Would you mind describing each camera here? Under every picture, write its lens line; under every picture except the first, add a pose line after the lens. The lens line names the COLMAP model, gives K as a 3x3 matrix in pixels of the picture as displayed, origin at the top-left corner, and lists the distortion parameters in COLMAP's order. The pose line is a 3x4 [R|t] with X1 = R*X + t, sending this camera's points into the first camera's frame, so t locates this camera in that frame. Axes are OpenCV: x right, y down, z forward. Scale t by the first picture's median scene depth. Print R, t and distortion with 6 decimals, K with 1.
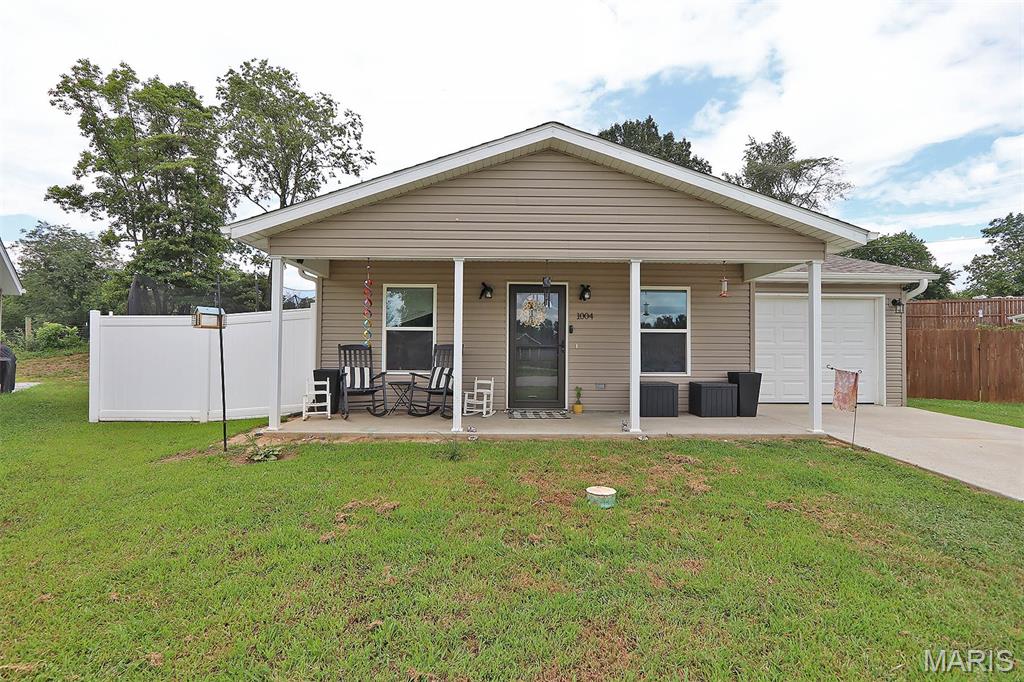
lens RADIAL K [[472.1, 0, 503.8], [0, 472.1, 339.4], [0, 0, 1]] dist [-0.017572, 0.003273]
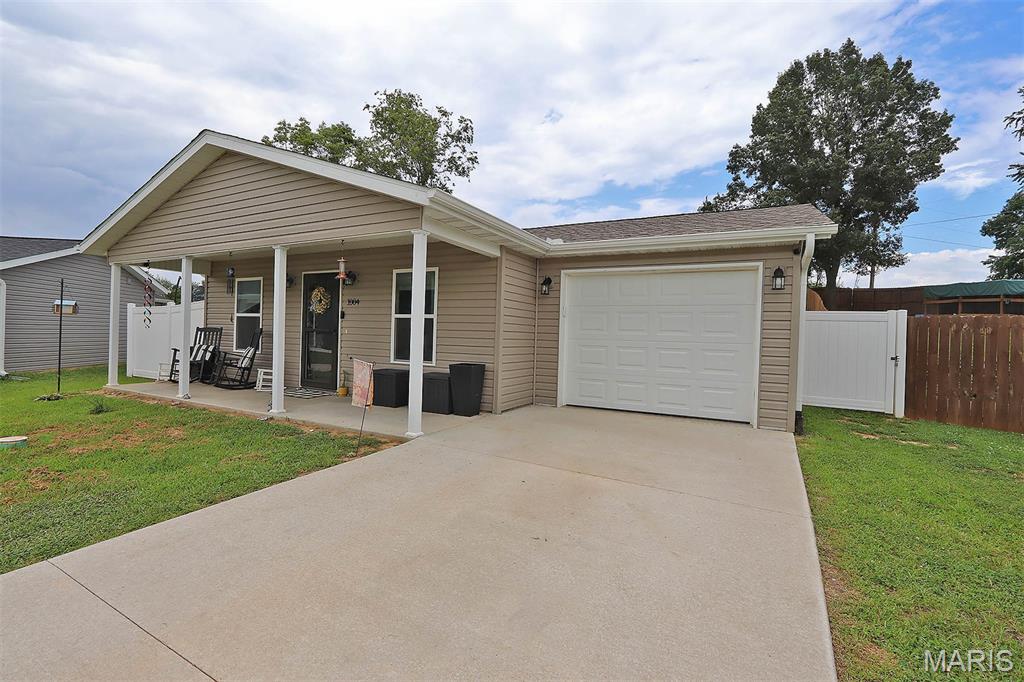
lens RADIAL K [[472.1, 0, 503.8], [0, 472.1, 339.4], [0, 0, 1]] dist [-0.017572, 0.003273]
pose [[0.870951, 0.023256, -0.490820, 0.951797], [-0.012985, 0.999620, 0.024321, 0.002272], [0.491199, -0.014809, 0.870921, 0.273630]]
